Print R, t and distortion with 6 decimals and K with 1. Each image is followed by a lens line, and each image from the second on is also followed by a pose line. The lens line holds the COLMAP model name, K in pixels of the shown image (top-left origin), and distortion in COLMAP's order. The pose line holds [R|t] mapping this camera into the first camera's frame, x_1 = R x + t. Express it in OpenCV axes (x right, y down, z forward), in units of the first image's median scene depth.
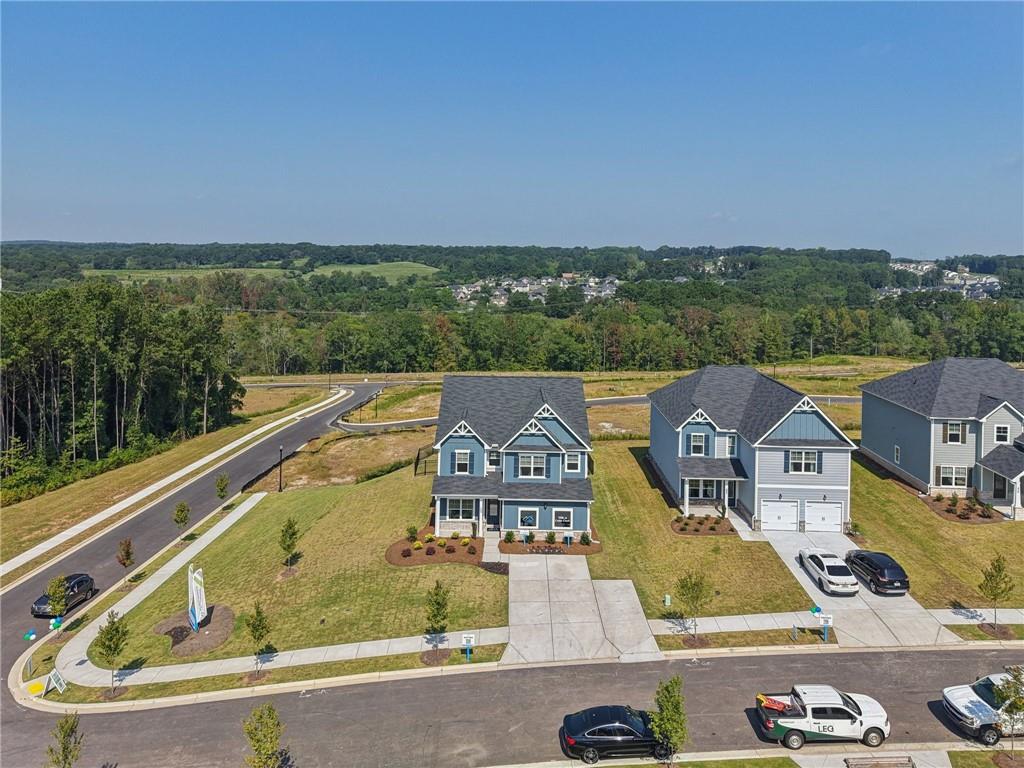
lens RADIAL K [[707.1, 0, 514.4], [0, 707.1, 280.4], [0, 0, 1]] dist [0.041971, -0.031045]
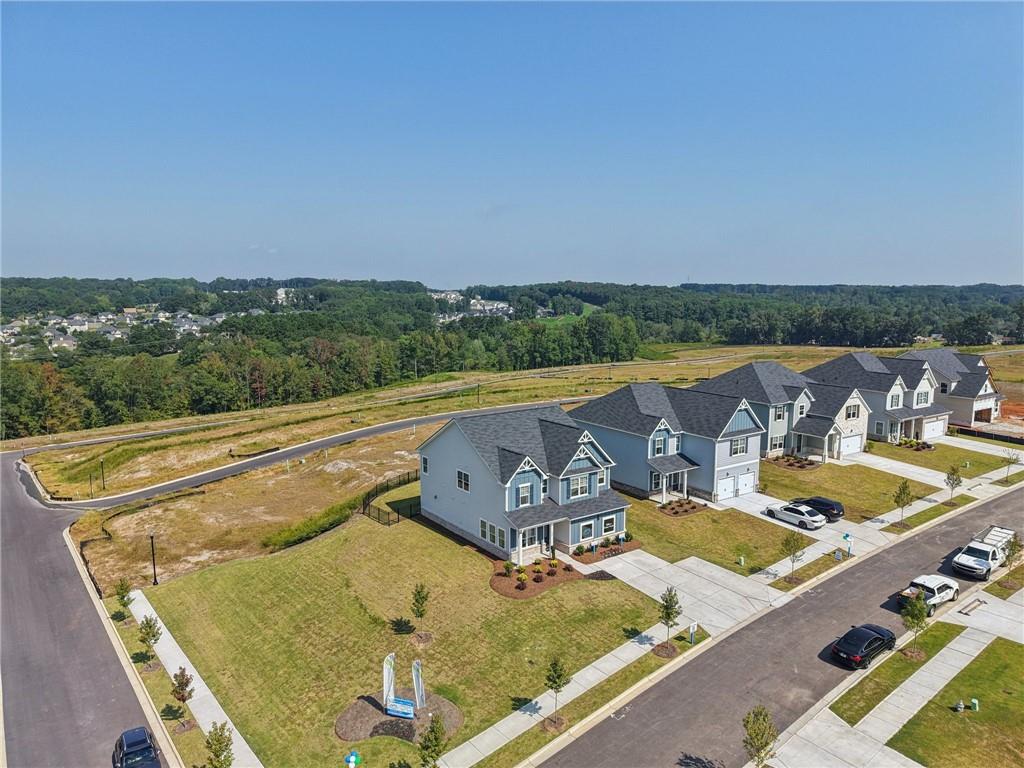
lens RADIAL K [[668.4, 0, 512.0], [0, 668.4, 384.0], [0, 0, 1]] dist [0.045578, -0.044245]
pose [[0.813245, -0.092098, 0.574587, -0.648223], [0.029287, 0.992623, 0.117651, -0.027252], [-0.581184, -0.078851, 0.809943, 0.211978]]
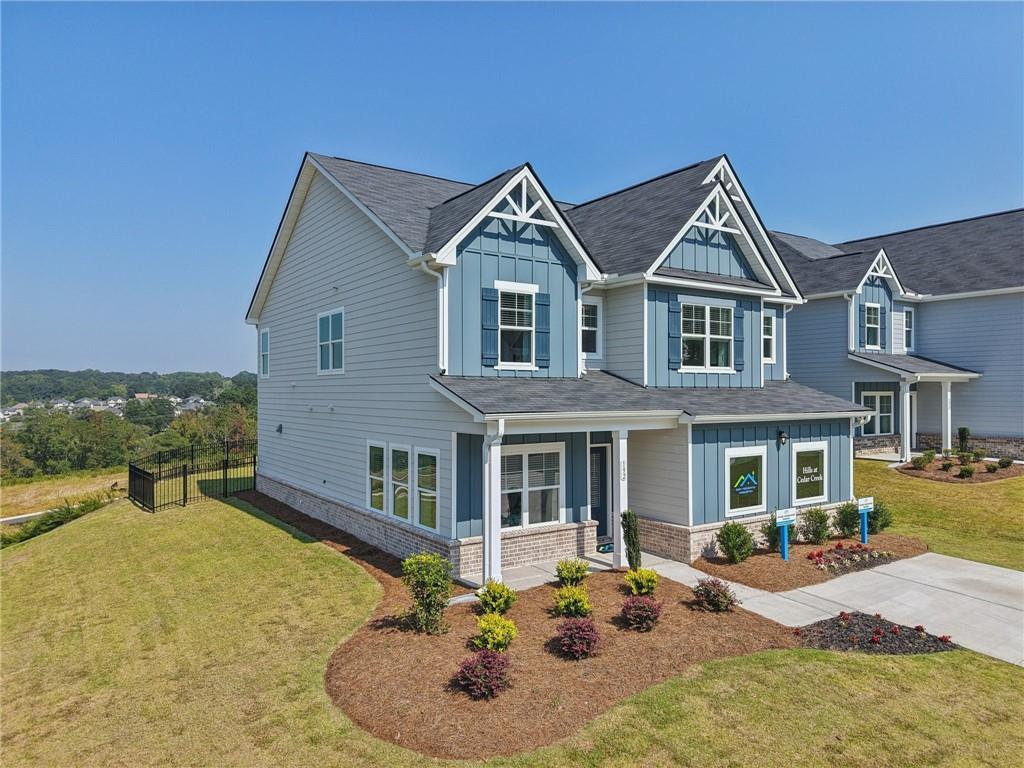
lens RADIAL K [[683.8, 0, 507.6], [0, 683.8, 388.3], [0, 0, 1]] dist [0.003744, -0.001170]
pose [[0.835888, -0.019176, 0.548564, -0.225083], [0.034712, 0.999236, -0.017963, 0.285071], [-0.547801, 0.034056, 0.835915, 0.774736]]
